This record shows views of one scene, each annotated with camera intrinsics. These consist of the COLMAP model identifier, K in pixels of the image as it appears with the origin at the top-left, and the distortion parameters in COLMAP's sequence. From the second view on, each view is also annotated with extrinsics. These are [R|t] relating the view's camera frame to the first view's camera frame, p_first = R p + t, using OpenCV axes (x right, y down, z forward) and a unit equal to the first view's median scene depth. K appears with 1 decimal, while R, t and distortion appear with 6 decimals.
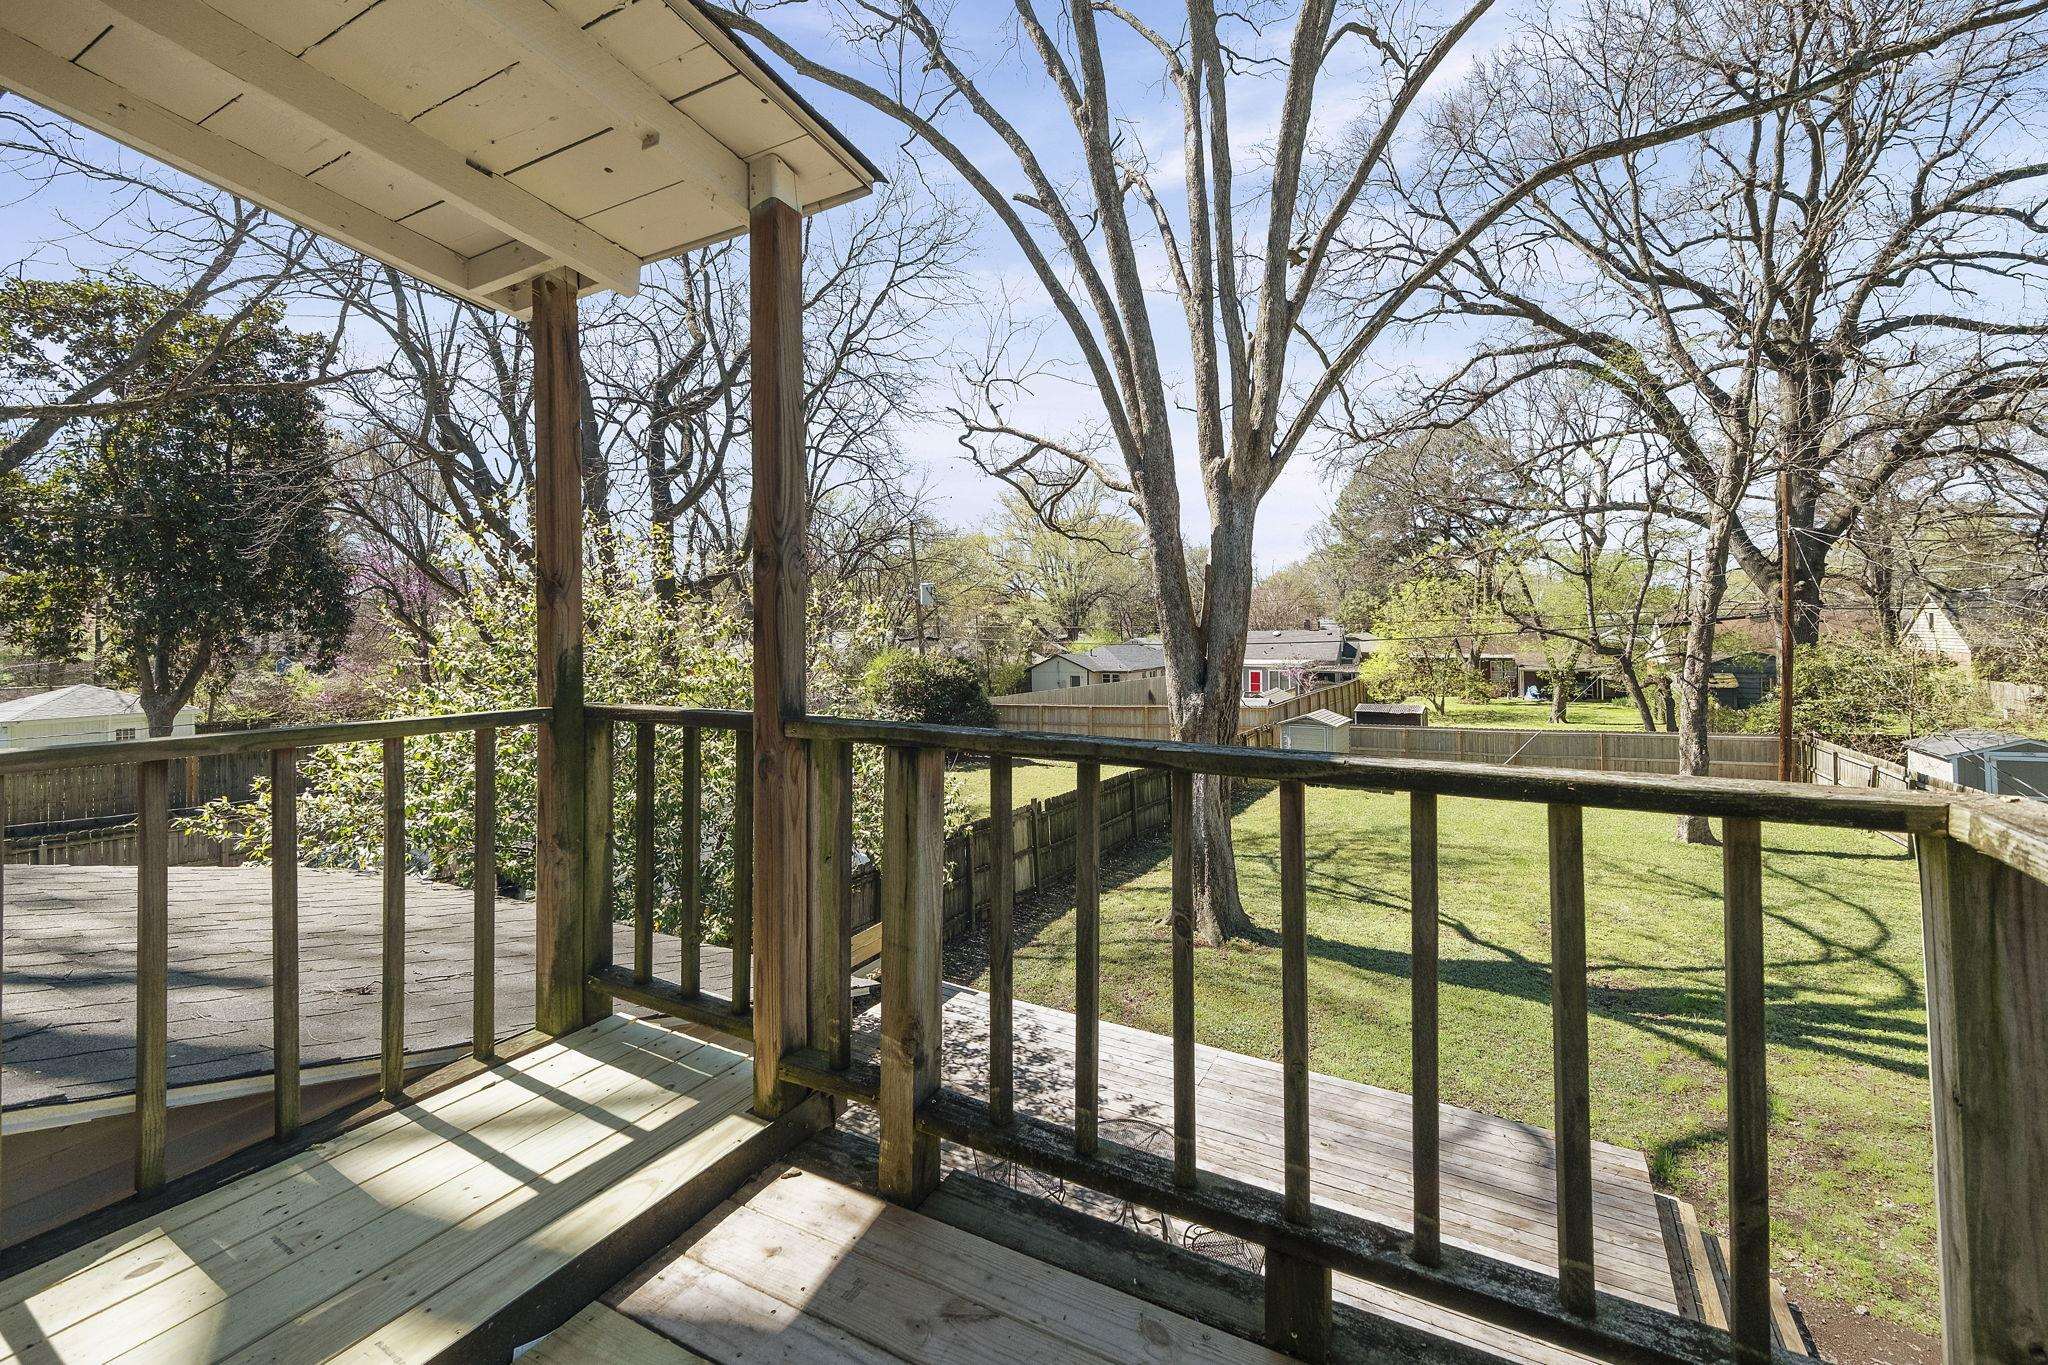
lens RADIAL K [[915.2, 0, 1026.5], [0, 915.2, 645.3], [0, 0, 1]] dist [0.028132, -0.012898]
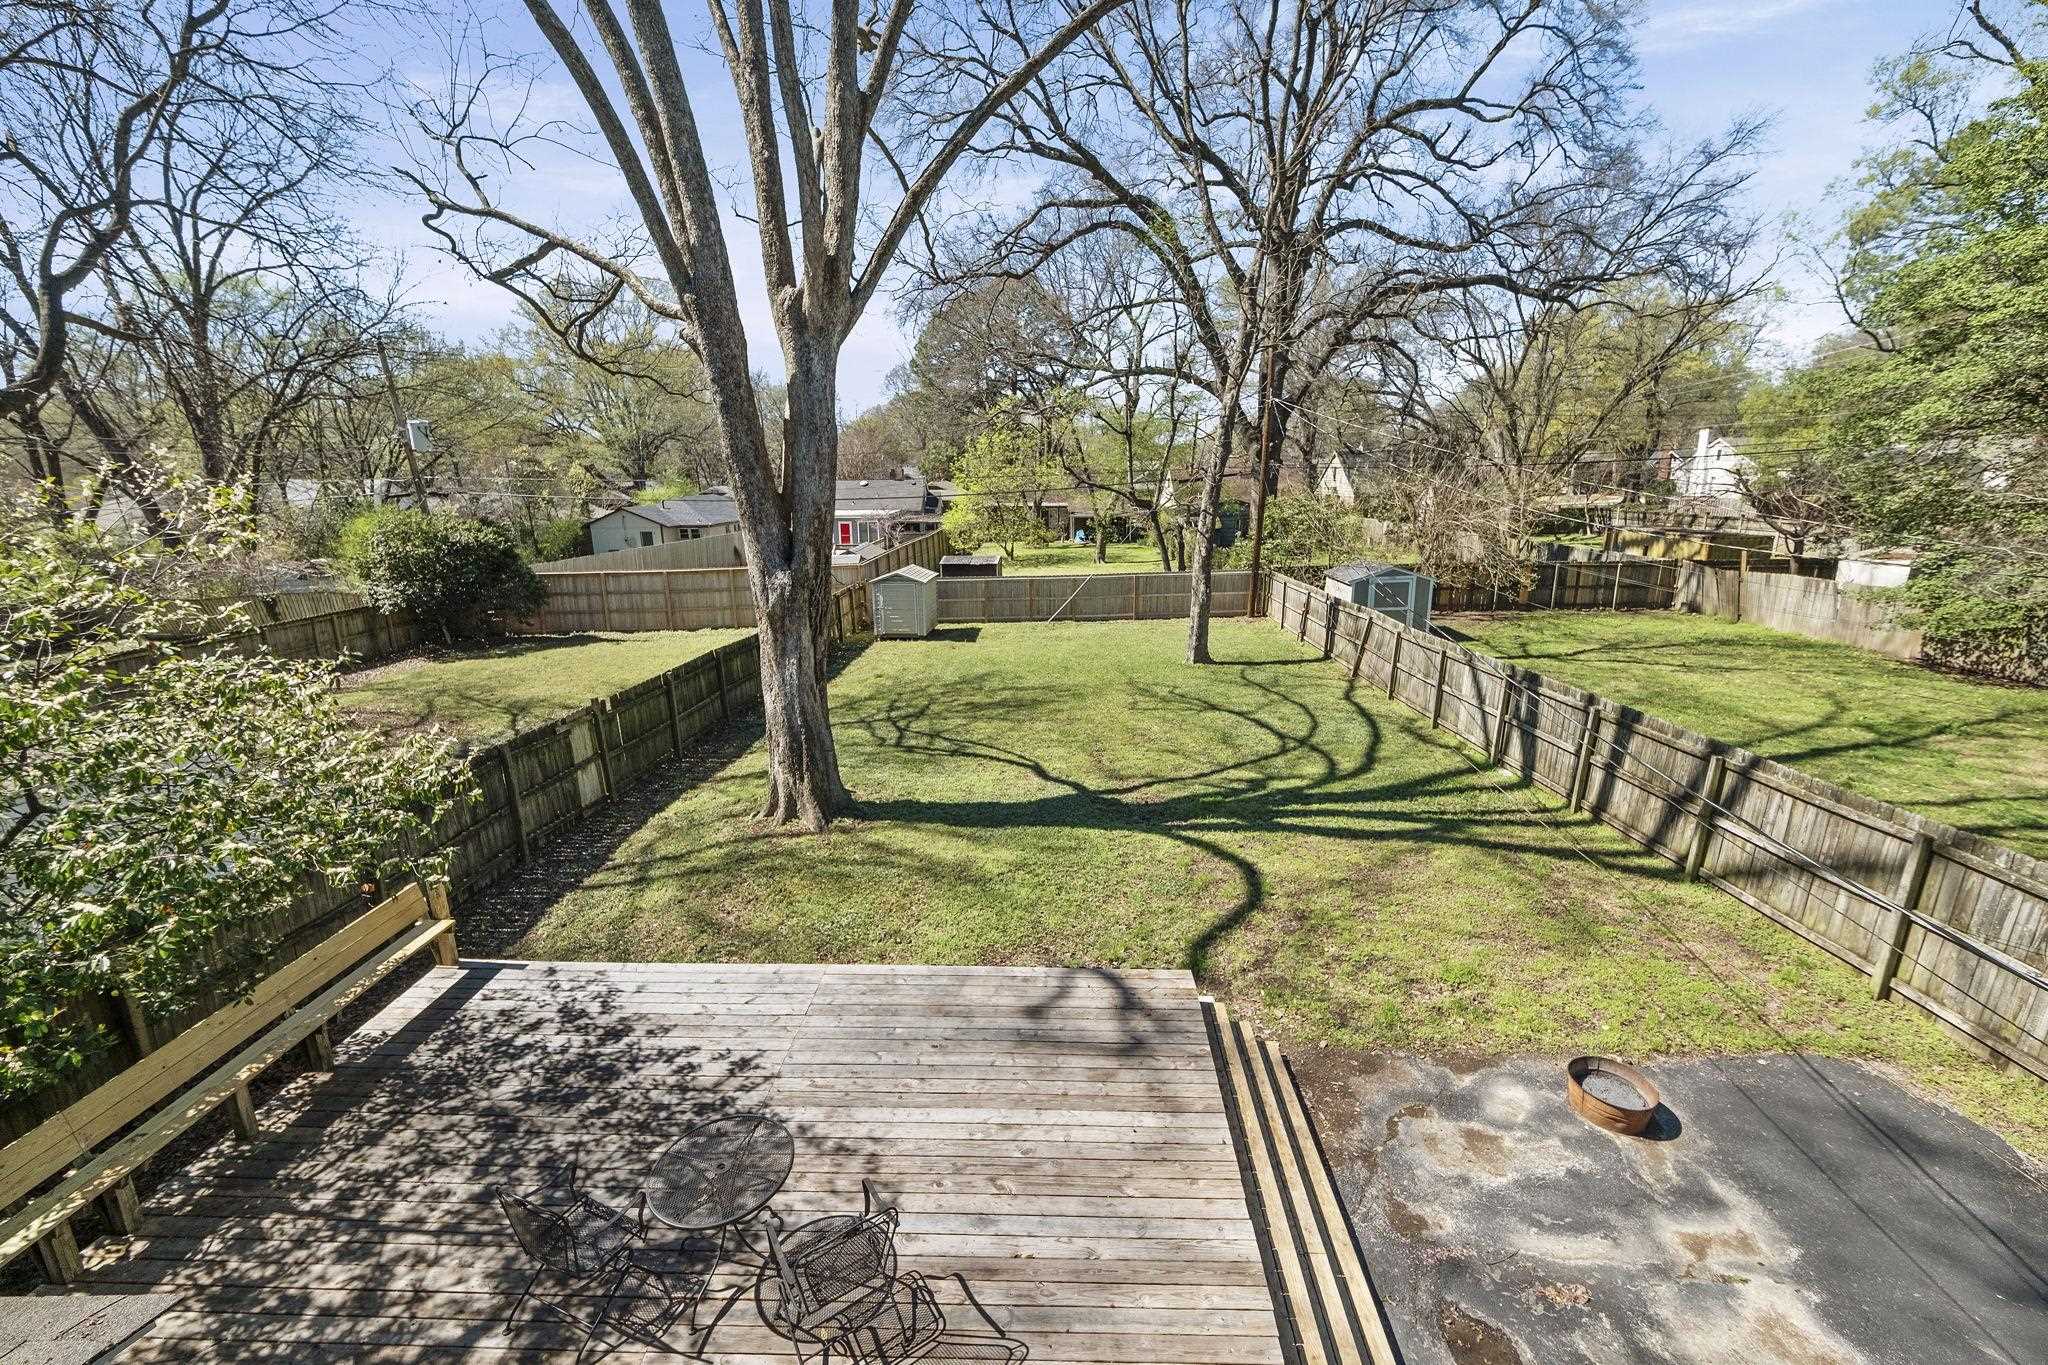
lens RADIAL K [[828.5, 0, 1024.0], [0, 828.5, 682.5], [0, 0, 1]] dist [0.027044, -0.012054]
pose [[0.898366, -0.100794, 0.427526, 0.025174], [-0.004507, 0.971150, 0.238428, -0.022925], [-0.439224, -0.216123, 0.871994, 0.103055]]
